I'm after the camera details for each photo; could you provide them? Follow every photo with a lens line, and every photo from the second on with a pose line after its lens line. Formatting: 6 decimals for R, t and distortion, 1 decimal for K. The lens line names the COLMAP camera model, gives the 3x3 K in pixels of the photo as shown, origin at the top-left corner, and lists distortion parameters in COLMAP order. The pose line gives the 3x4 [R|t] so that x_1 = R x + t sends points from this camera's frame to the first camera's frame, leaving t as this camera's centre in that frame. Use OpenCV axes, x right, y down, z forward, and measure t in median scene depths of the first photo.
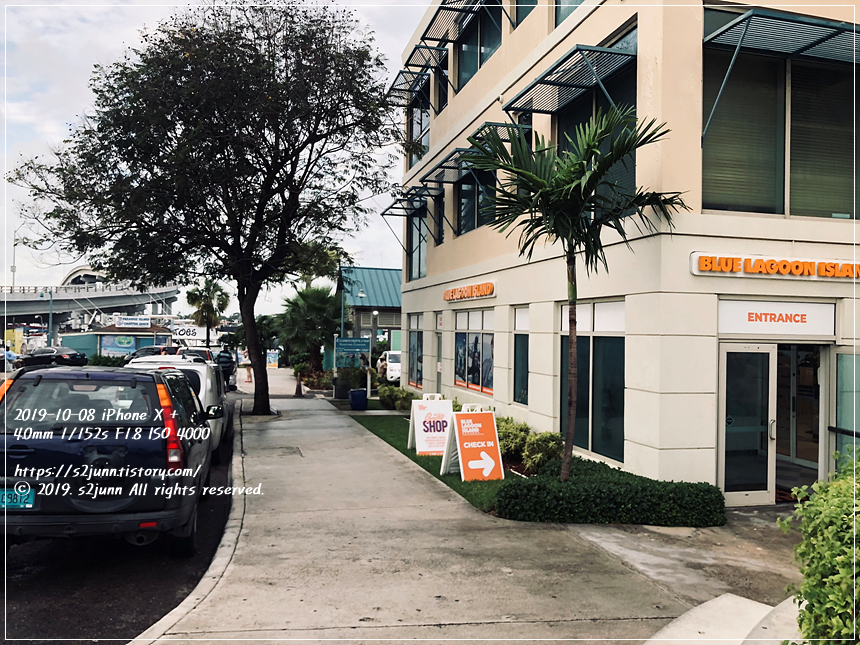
lens RADIAL K [[685.8, 0, 431.4], [0, 685.8, 341.2], [0, 0, 1]] dist [0.154456, 0.000547]
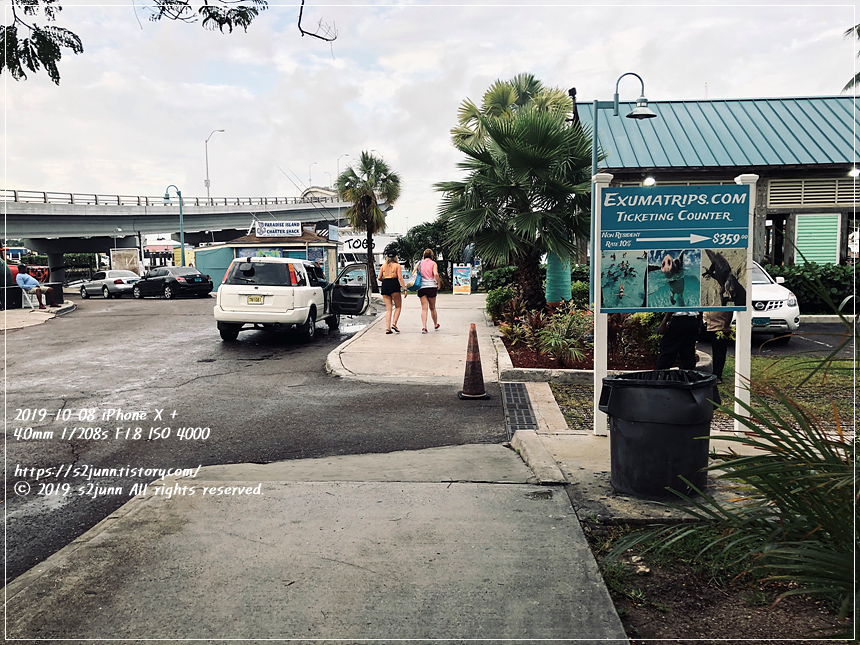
lens RADIAL K [[708.4, 0, 440.6], [0, 708.4, 322.5], [0, 0, 1]] dist [0.014047, -0.000750]
pose [[0.954749, -0.001397, -0.297408, -0.074263], [0.028659, 0.995768, 0.087325, 0.011009], [0.296027, -0.091896, 0.950749, 0.467013]]
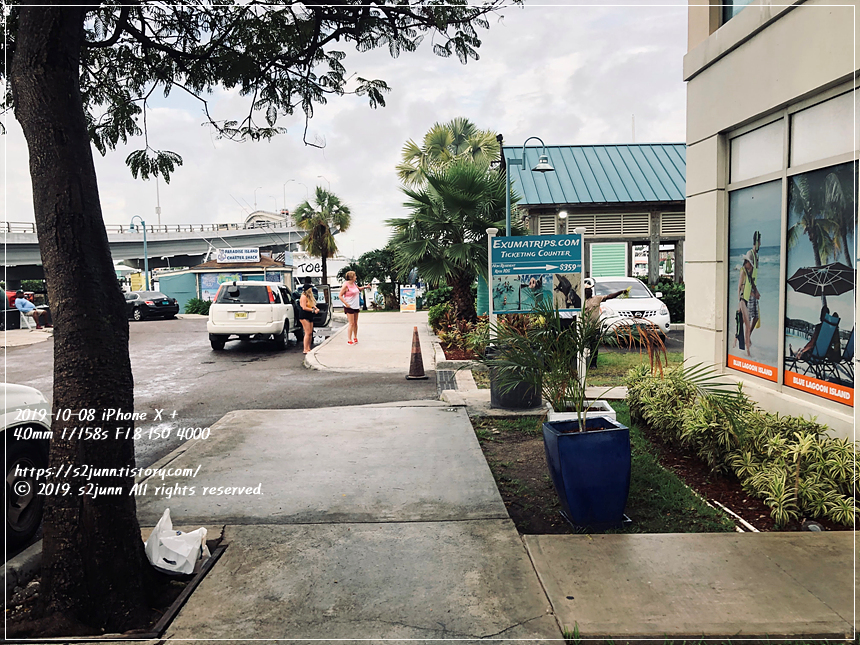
lens RADIAL K [[708.4, 0, 440.6], [0, 708.4, 322.5], [0, 0, 1]] dist [0.014047, -0.000750]
pose [[0.973969, -0.025439, -0.225250, -0.049127], [0.039795, 0.997439, 0.059421, 0.010962], [0.223162, -0.066838, 0.972487, 0.379159]]
